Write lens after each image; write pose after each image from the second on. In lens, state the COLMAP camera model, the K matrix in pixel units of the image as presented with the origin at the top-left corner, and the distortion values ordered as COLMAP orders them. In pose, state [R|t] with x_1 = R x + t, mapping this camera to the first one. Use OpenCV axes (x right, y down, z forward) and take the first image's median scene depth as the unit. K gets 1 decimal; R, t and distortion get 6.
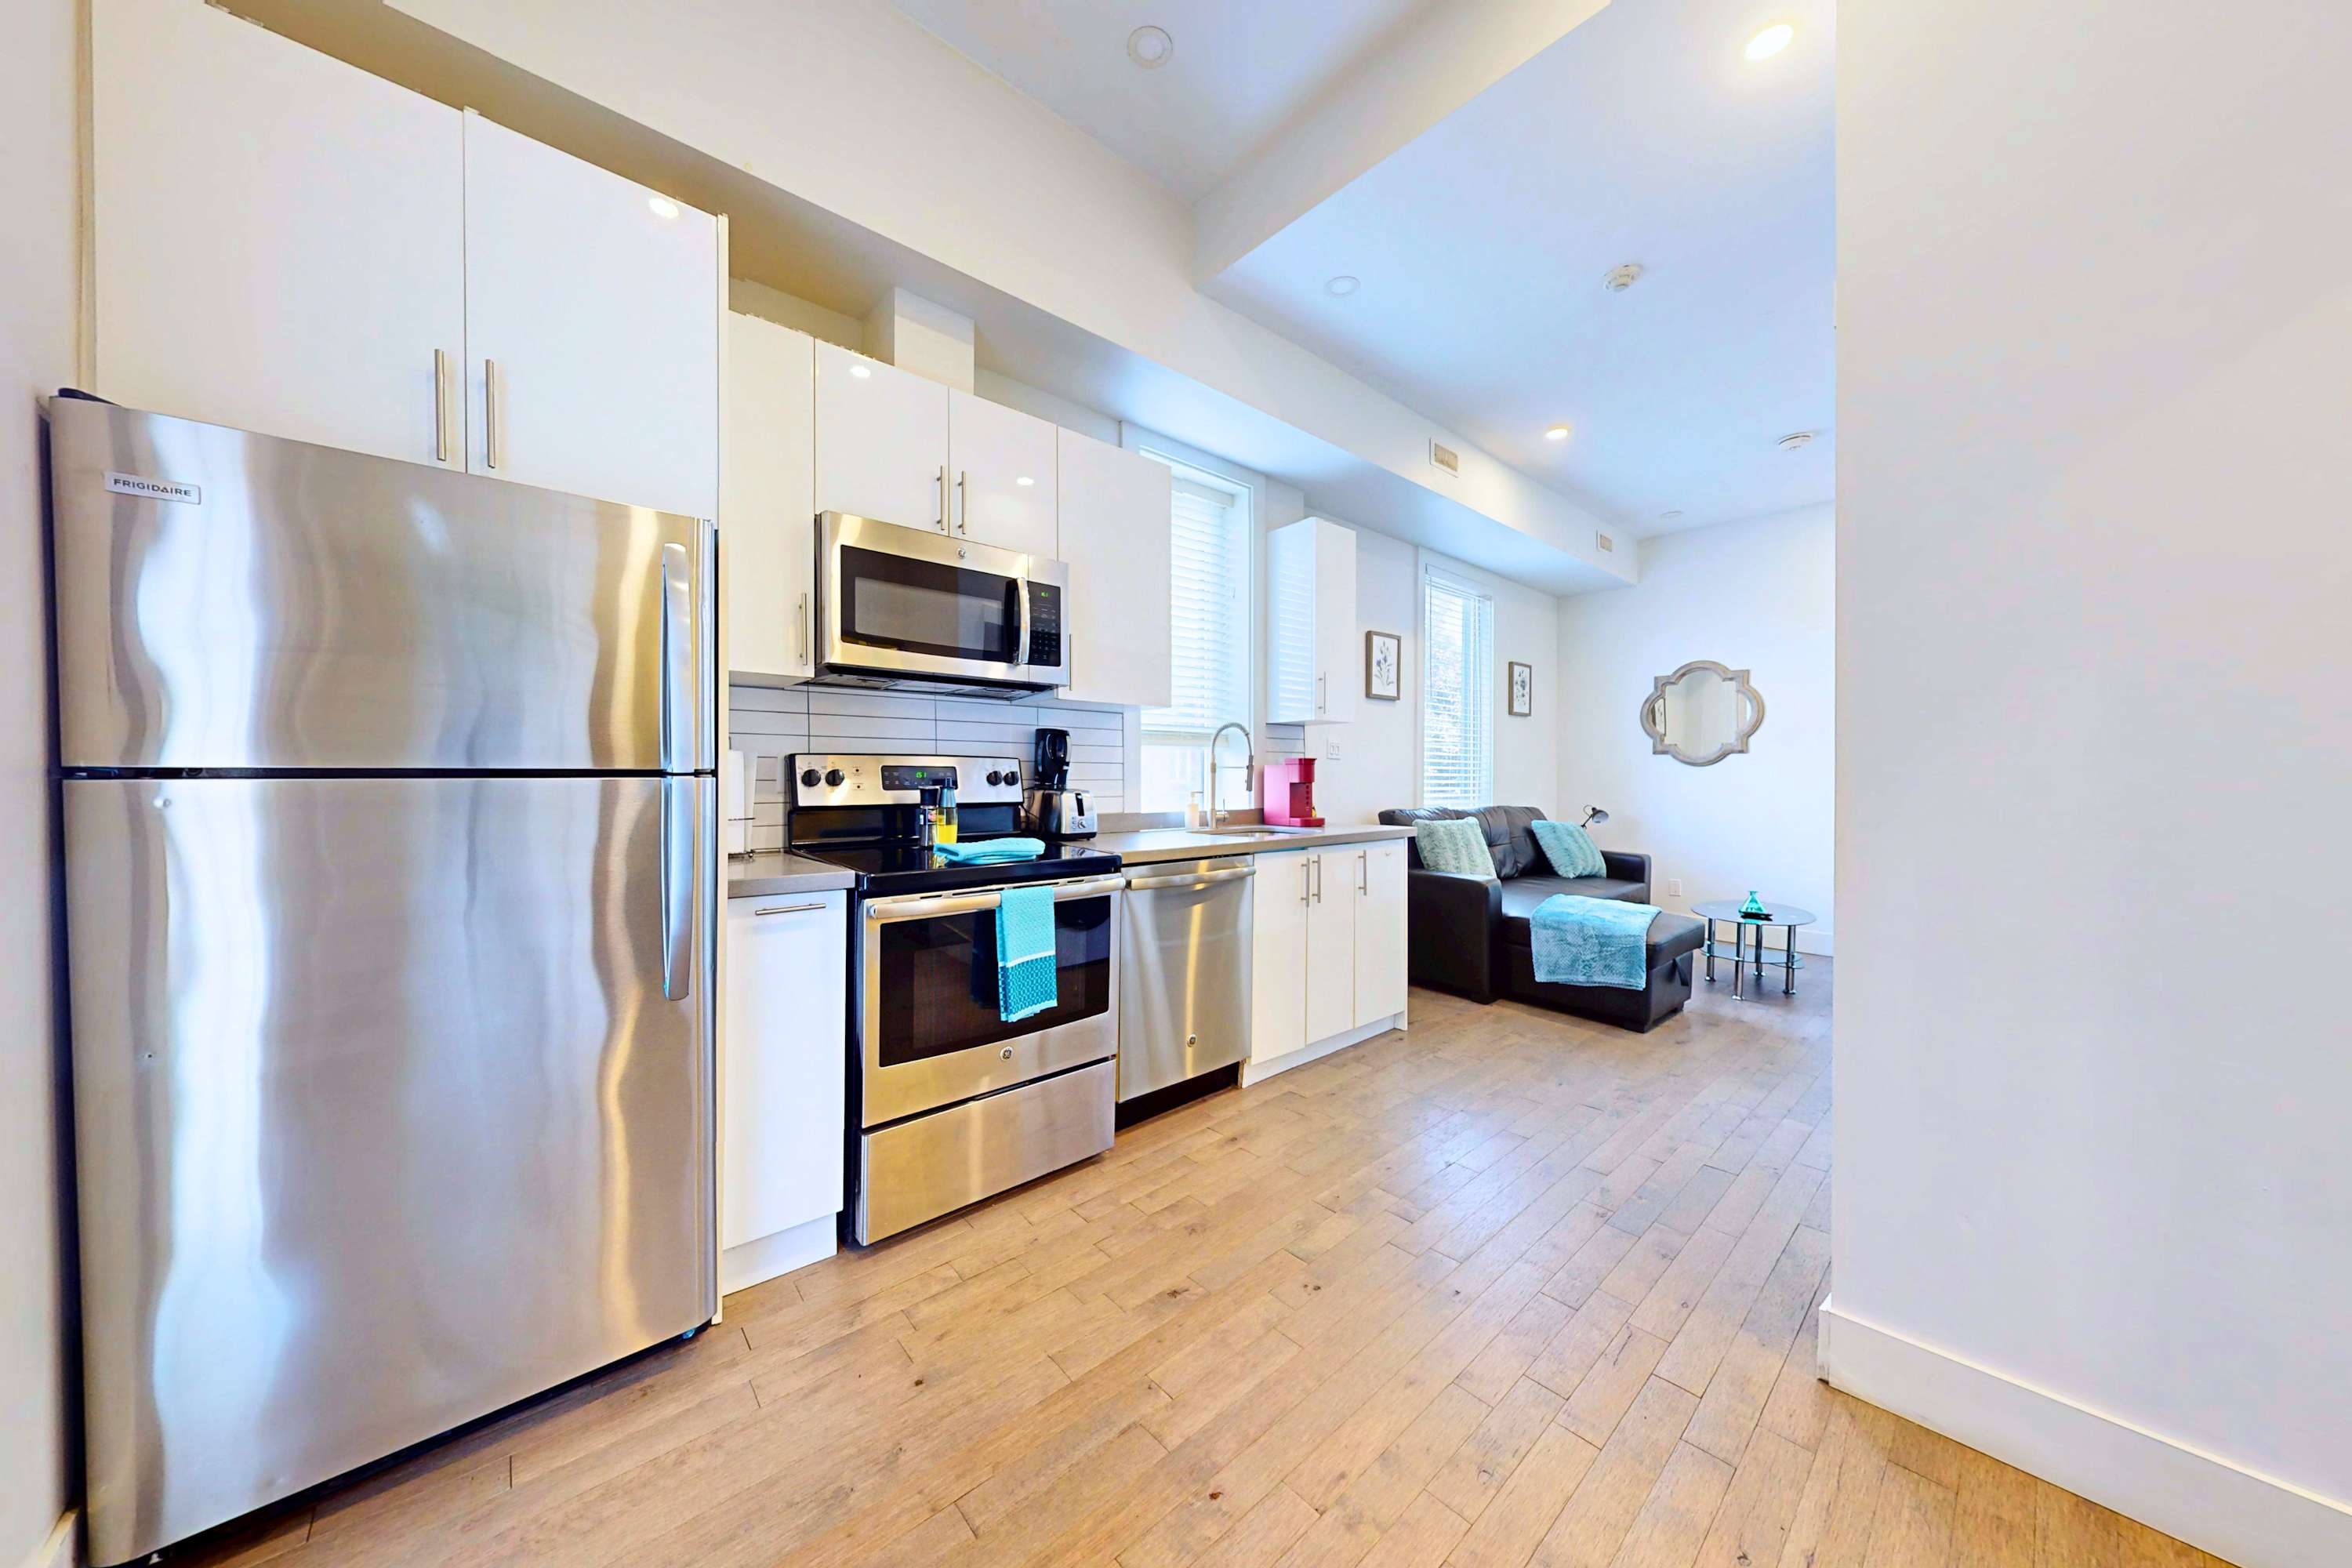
lens RADIAL K [[772.3, 0, 1182.0], [0, 772.3, 778.6], [0, 0, 1]] dist [0.003611, -0.000187]
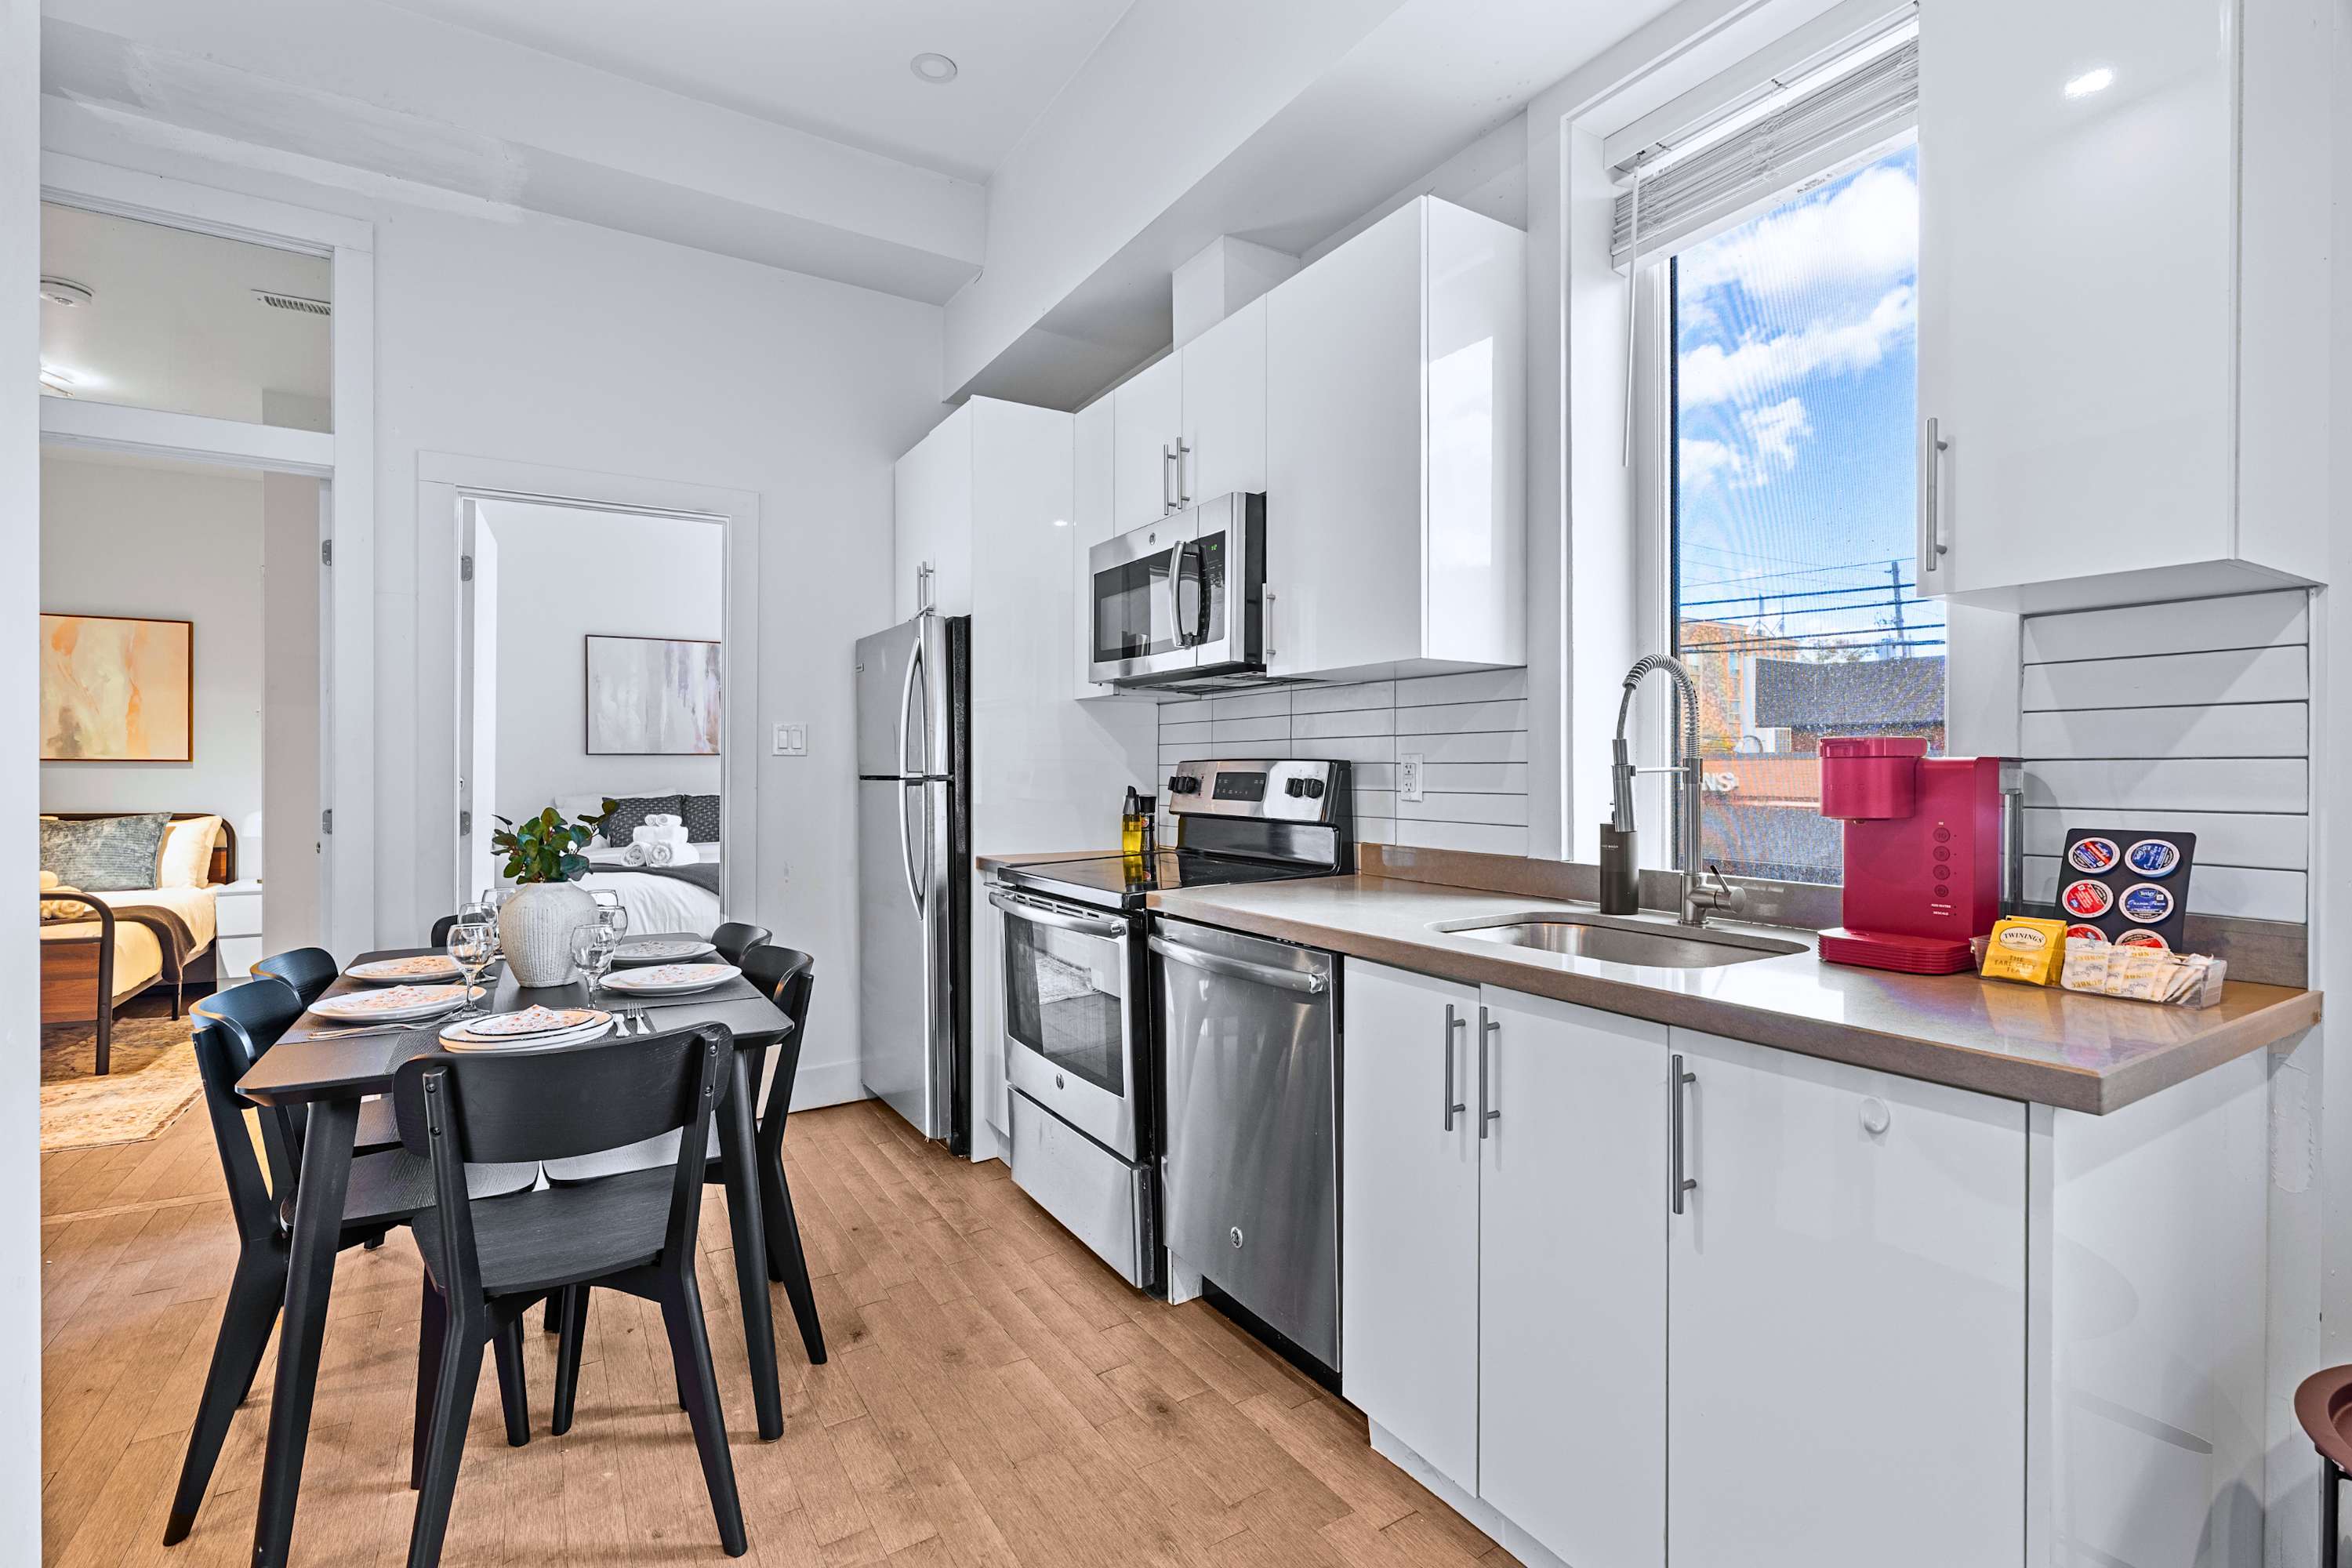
lens RADIAL K [[1080.1, 0, 1171.0], [0, 1080.1, 770.1], [0, 0, 1]] dist [0.007368, -0.002621]
pose [[-0.185154, -0.001072, -0.982709, 0.863299], [-0.002734, 0.999996, -0.000576, -0.017076], [0.982706, 0.002580, -0.185156, 1.146052]]
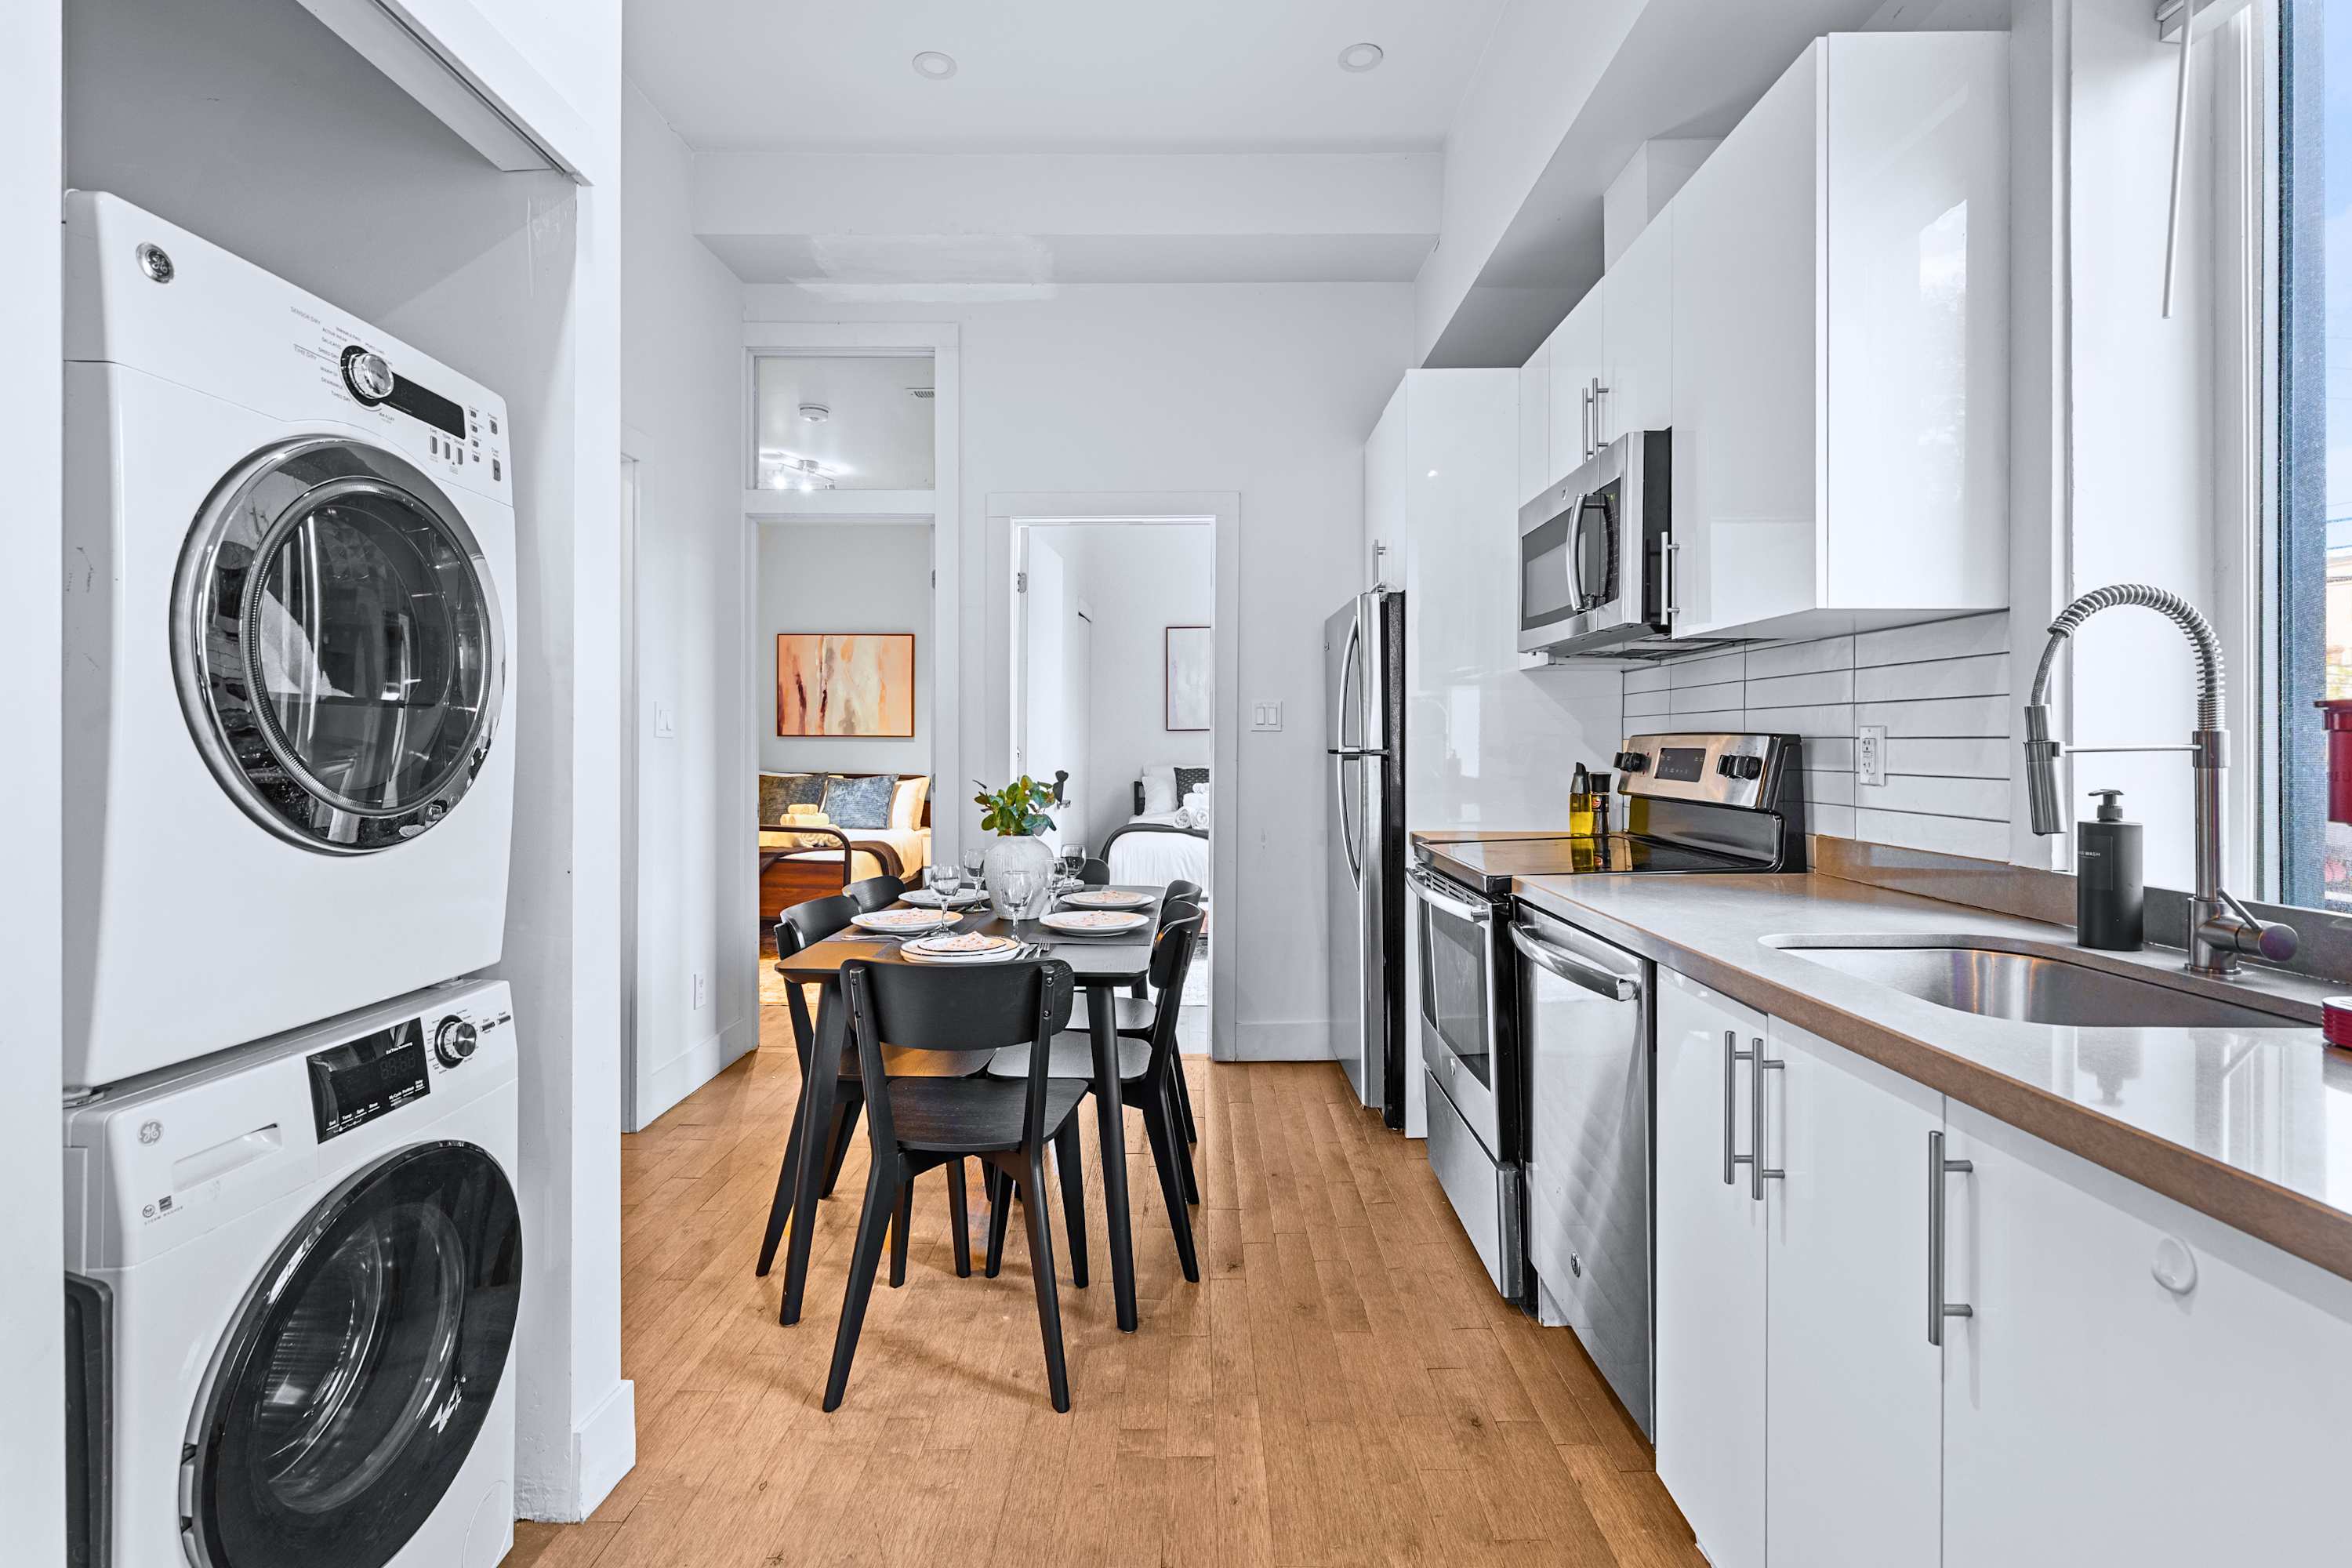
lens RADIAL K [[1080.1, 0, 1164.7], [0, 1080.1, 746.7], [0, 0, 1]] dist [0.007368, -0.002621]
pose [[-0.682631, 0.000034, -0.730763, 0.778009], [-0.004324, 0.999982, 0.004085, -0.019397], [0.730750, 0.005948, -0.682619, 1.350141]]
